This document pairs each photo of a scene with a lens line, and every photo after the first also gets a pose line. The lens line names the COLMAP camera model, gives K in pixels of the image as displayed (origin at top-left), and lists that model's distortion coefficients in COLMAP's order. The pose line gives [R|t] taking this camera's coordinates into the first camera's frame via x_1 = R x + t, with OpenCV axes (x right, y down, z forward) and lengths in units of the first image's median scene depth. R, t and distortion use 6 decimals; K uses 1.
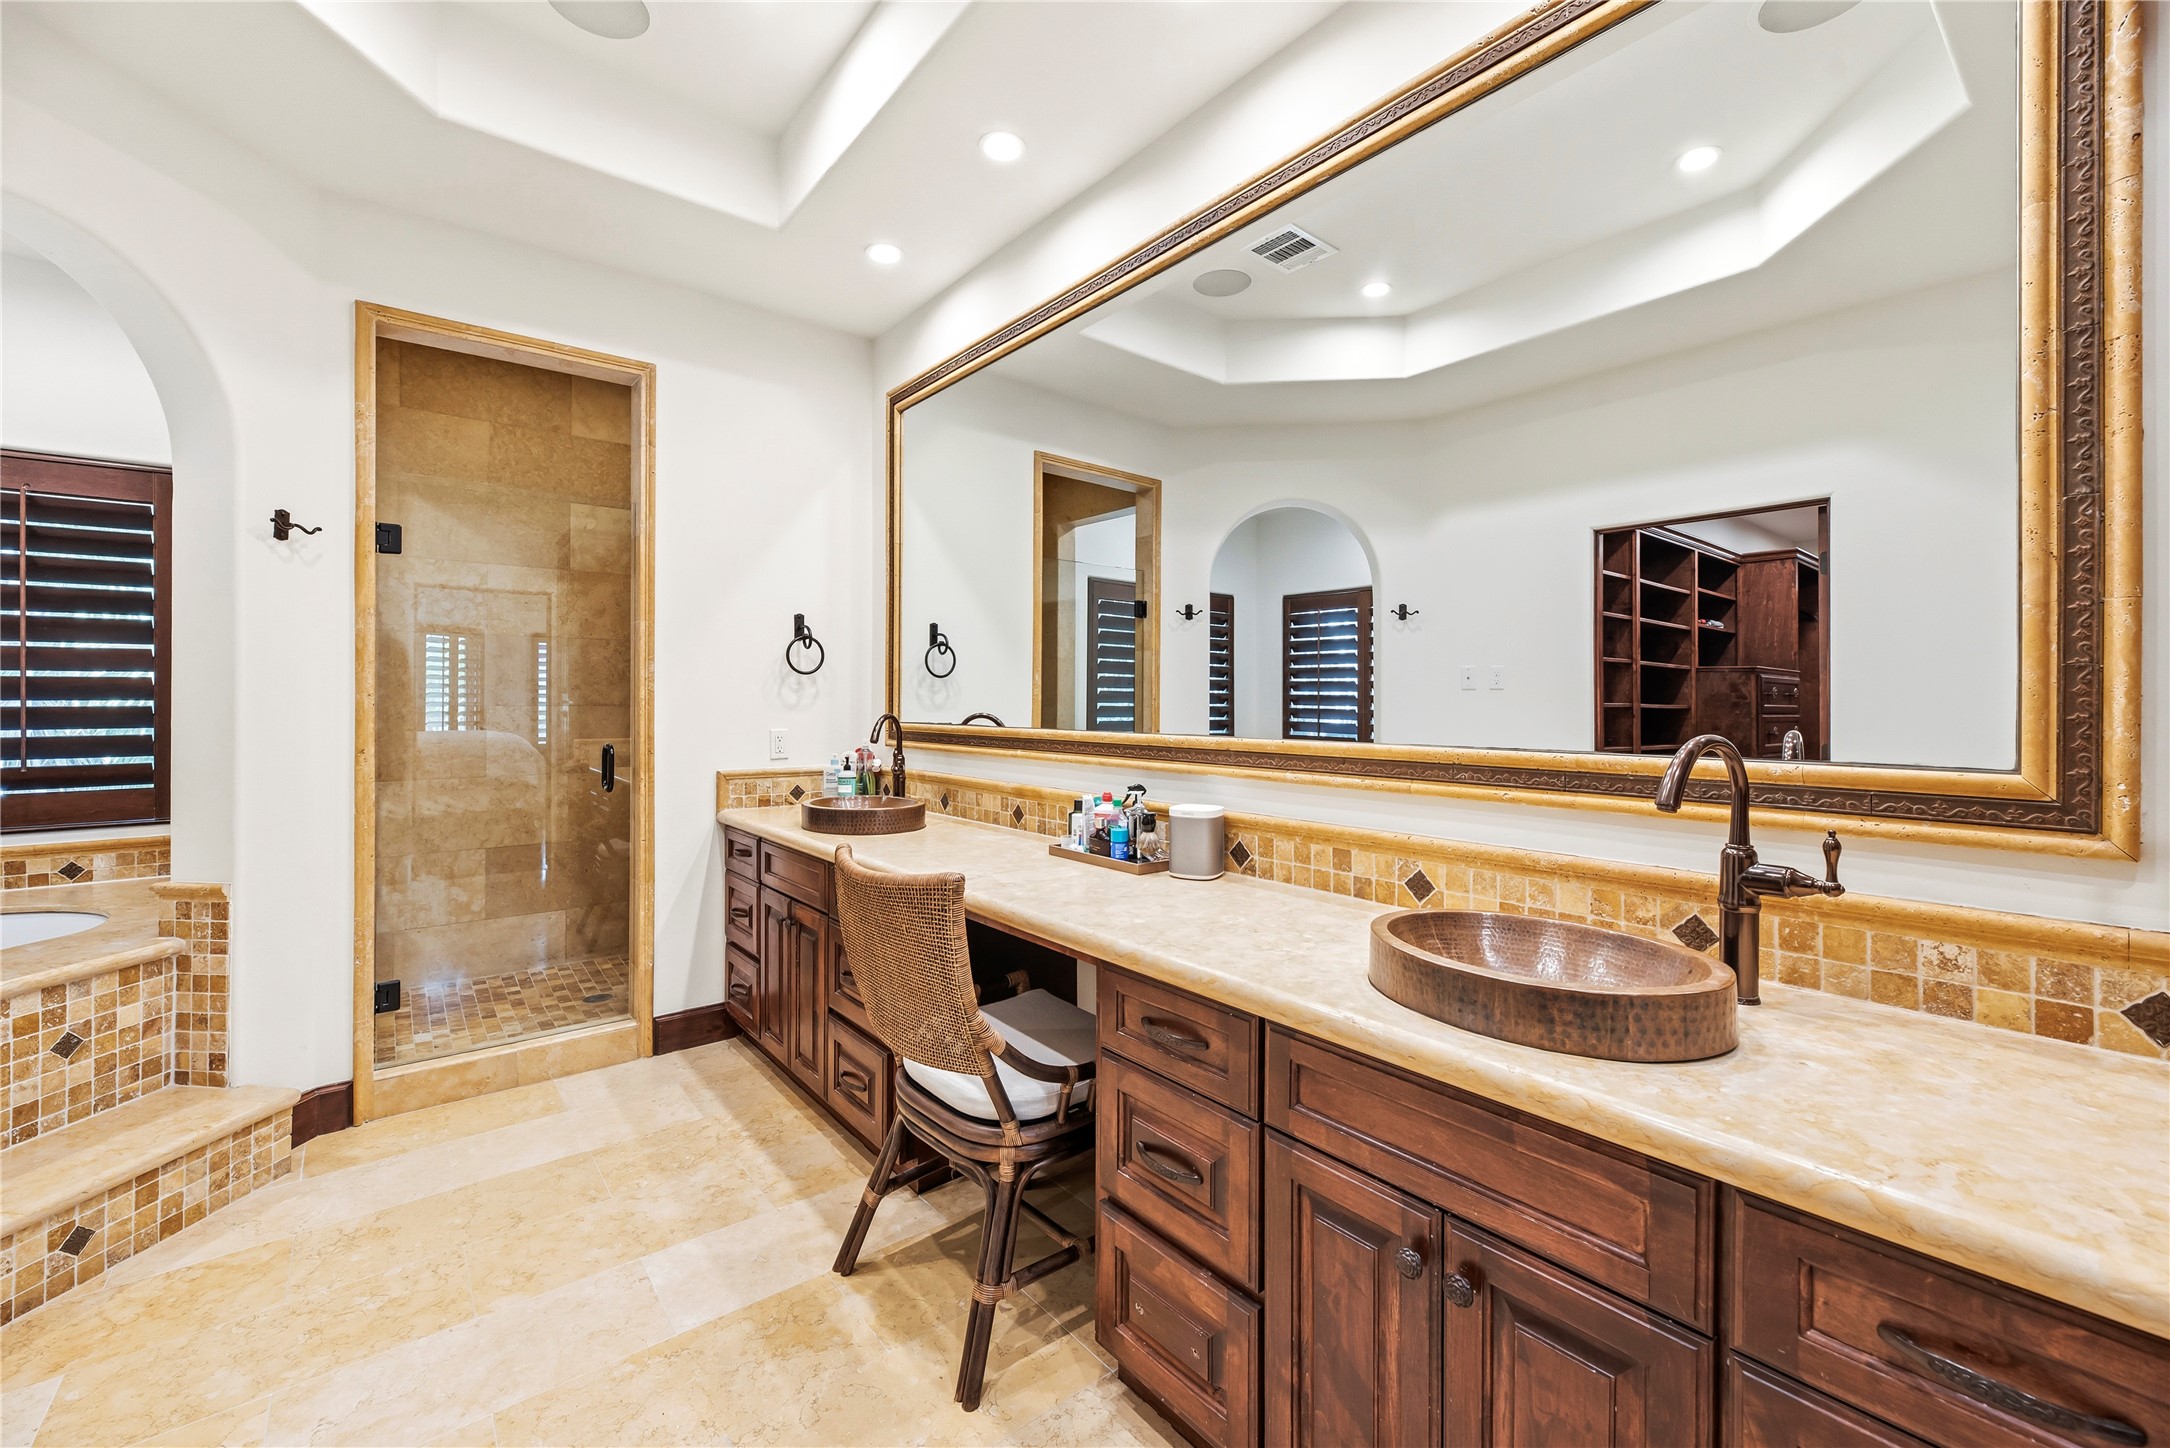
lens RADIAL K [[889.7, 0, 1093.9], [0, 889.7, 696.8], [0, 0, 1]] dist [-0.000421, 0.000511]
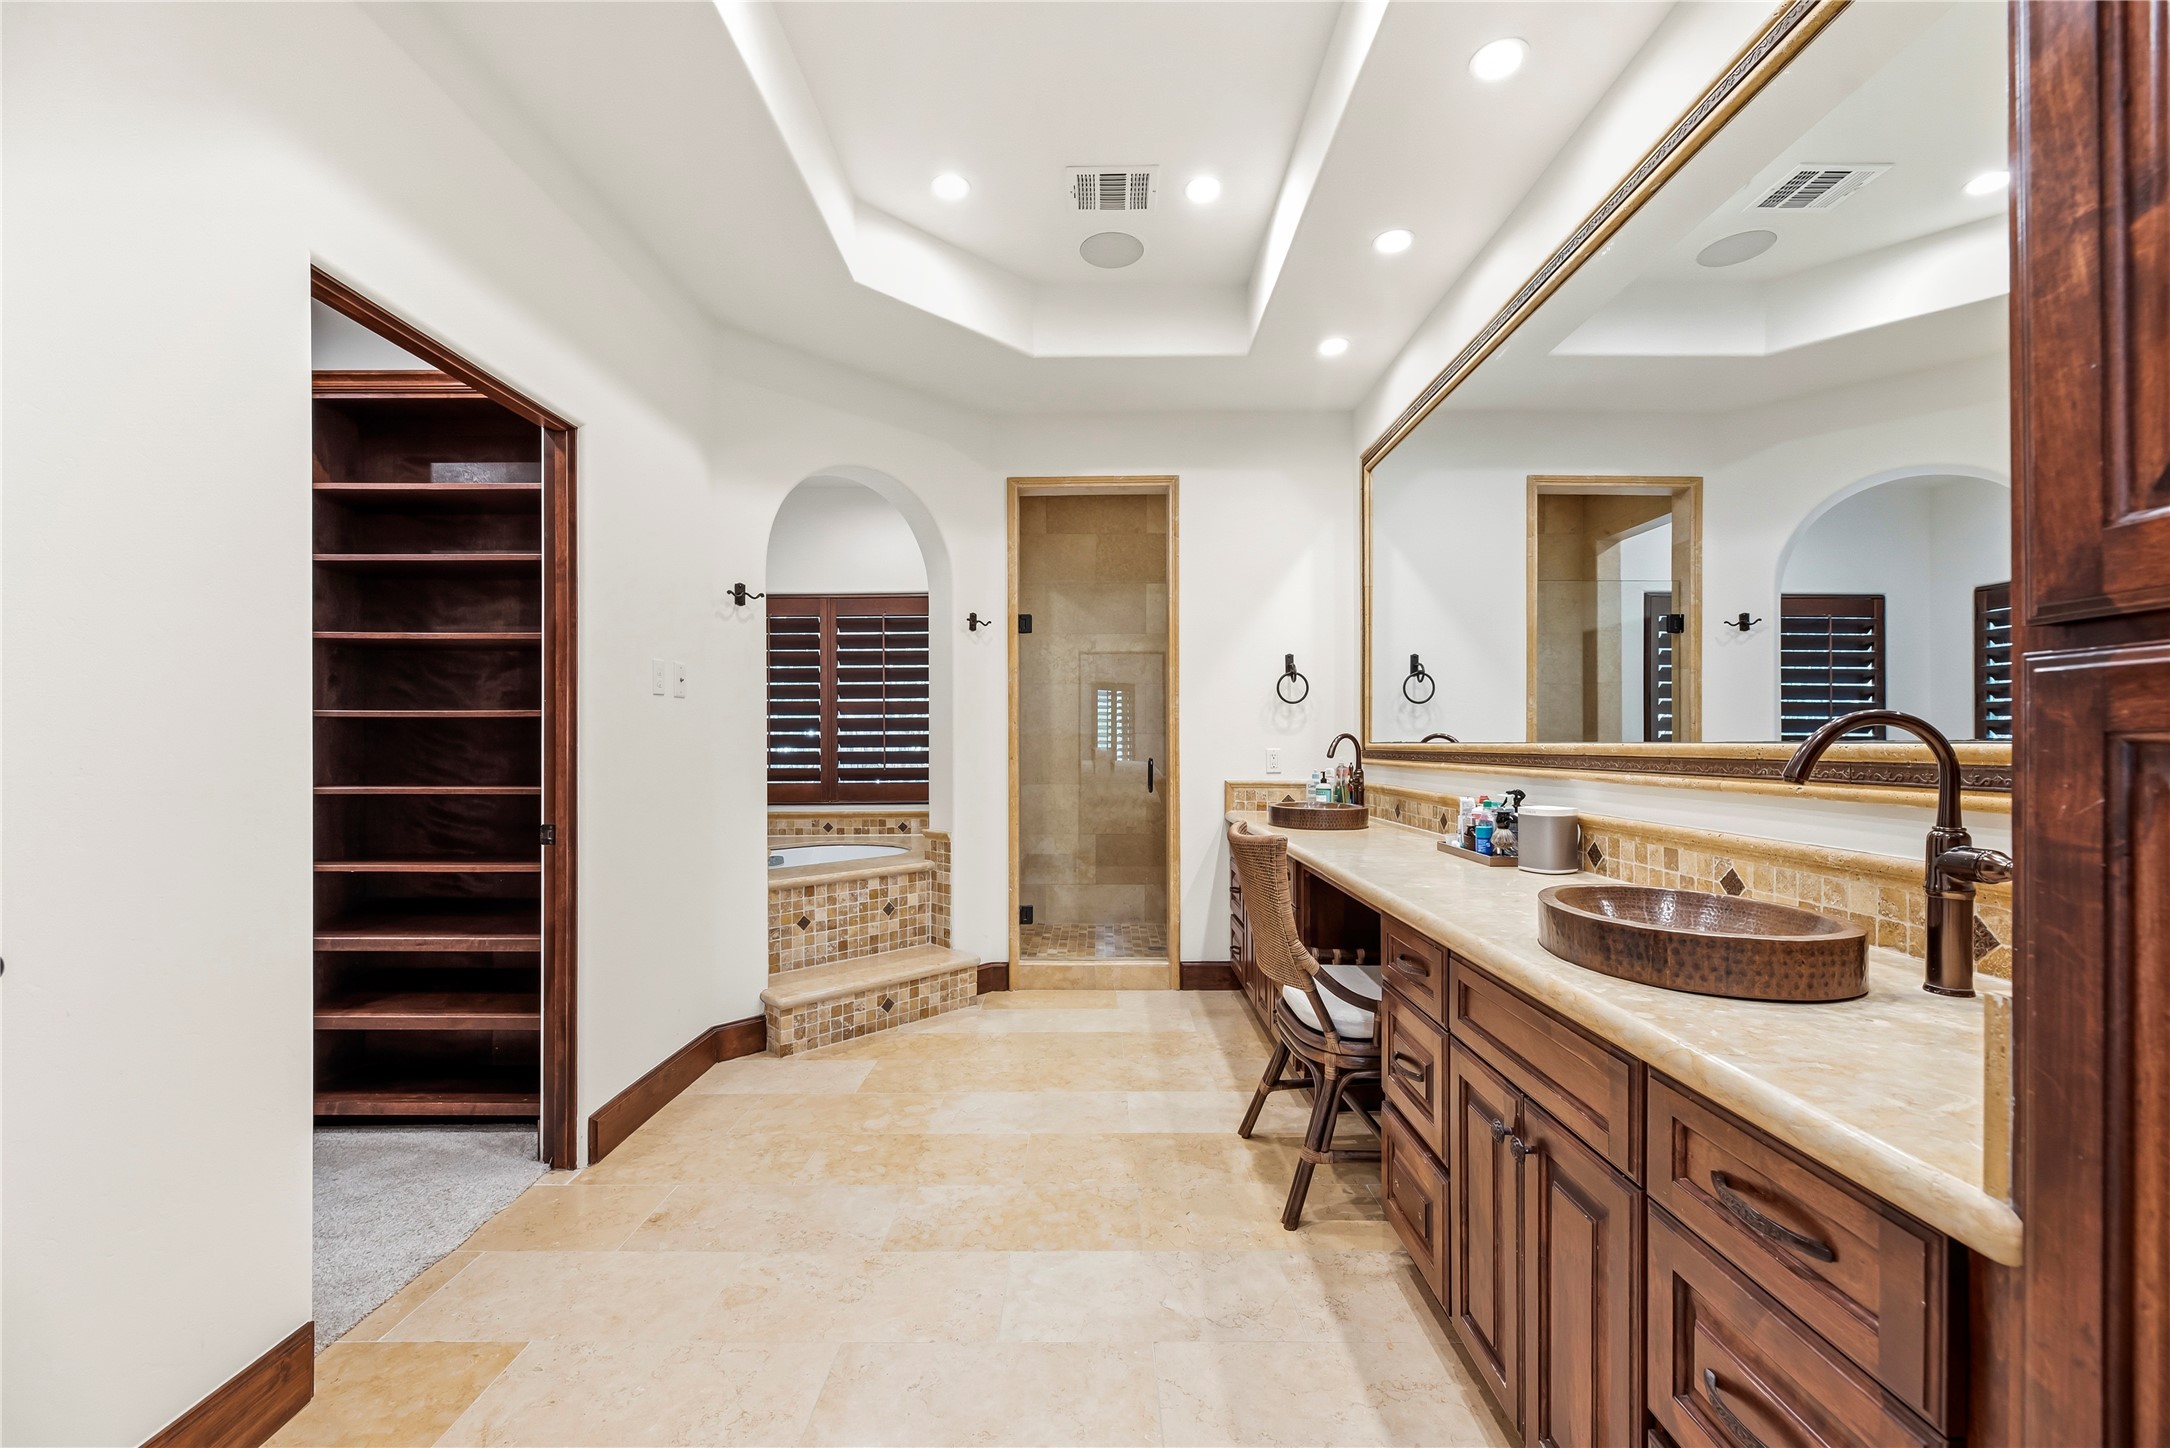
lens RADIAL K [[889.7, 0, 1083.9], [0, 889.7, 742.3], [0, 0, 1]] dist [-0.000421, 0.000511]
pose [[0.767480, -0.005608, -0.641049, 0.306212], [0.006678, 0.999977, -0.000753, 0.034726], [0.641038, -0.003703, 0.767500, -0.147863]]
